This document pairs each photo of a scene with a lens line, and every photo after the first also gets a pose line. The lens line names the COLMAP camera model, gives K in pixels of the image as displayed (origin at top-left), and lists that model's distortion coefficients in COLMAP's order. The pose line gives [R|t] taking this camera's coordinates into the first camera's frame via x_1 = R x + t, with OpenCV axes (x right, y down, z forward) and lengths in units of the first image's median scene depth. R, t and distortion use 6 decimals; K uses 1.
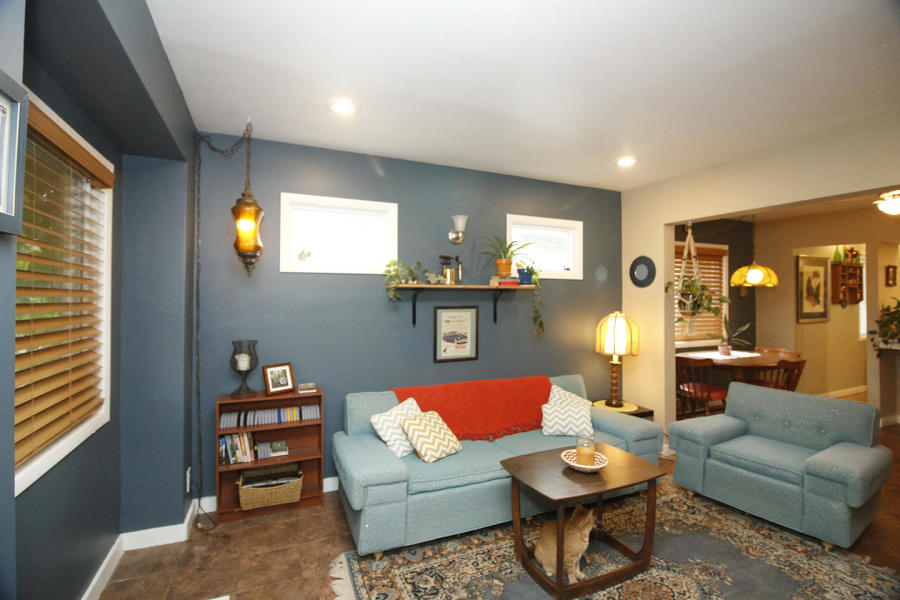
lens RADIAL K [[413.4, 0, 447.5], [0, 413.4, 292.7], [0, 0, 1]] dist [-0.000134, -0.012564]
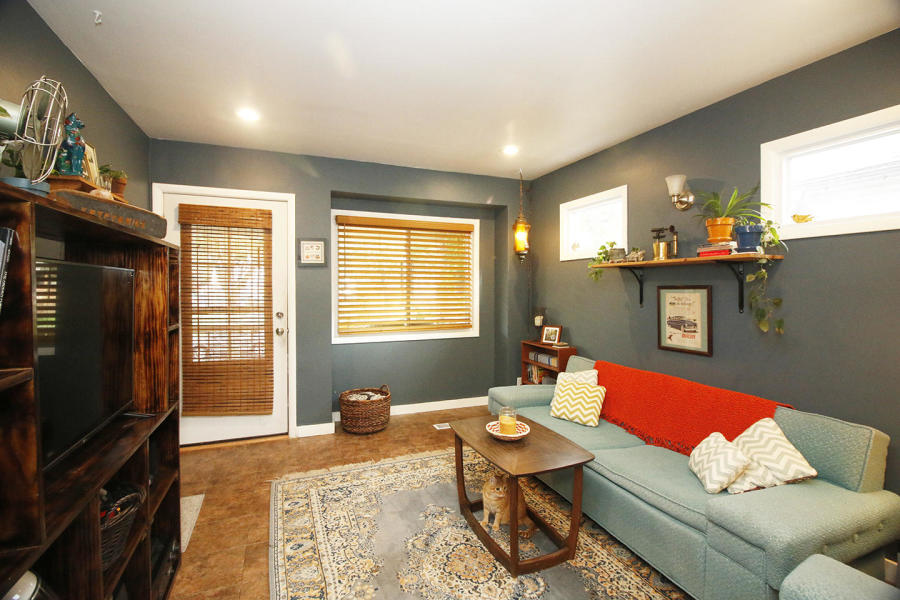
lens RADIAL K [[413.4, 0, 447.5], [0, 413.4, 292.7], [0, 0, 1]] dist [-0.000134, -0.012564]
pose [[-0.031948, 0.008959, -0.999449, 1.012372], [0.011361, 0.999898, 0.008600, 0.040113], [0.999425, -0.011080, -0.032046, 0.658728]]
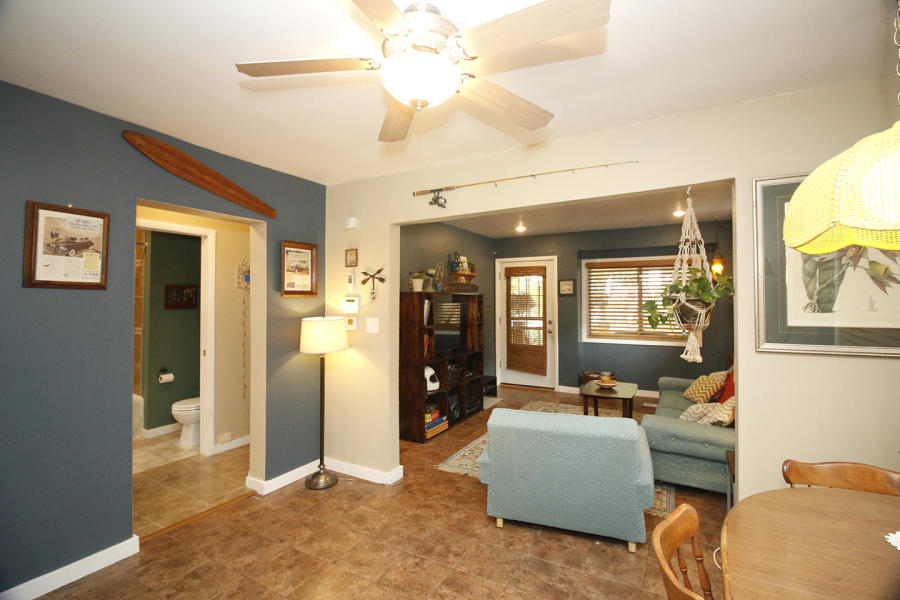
lens RADIAL K [[413.4, 0, 447.5], [0, 413.4, 292.7], [0, 0, 1]] dist [-0.000134, -0.012564]
pose [[-0.800921, -0.015900, -0.598559, 1.600206], [0.004489, 0.999460, -0.032557, 0.020481], [0.598754, -0.028763, -0.800417, 1.600779]]
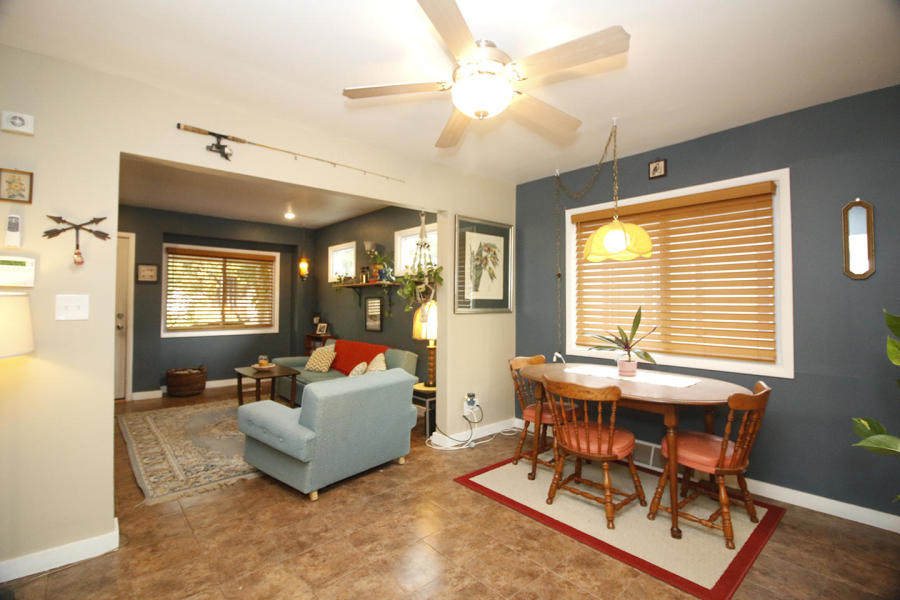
lens RADIAL K [[413.4, 0, 447.5], [0, 413.4, 292.7], [0, 0, 1]] dist [-0.000134, -0.012564]
pose [[0.303603, -0.029557, -0.952340, 1.933662], [0.009335, 0.999563, -0.028046, 0.074892], [0.952753, -0.000376, 0.303746, 0.929378]]
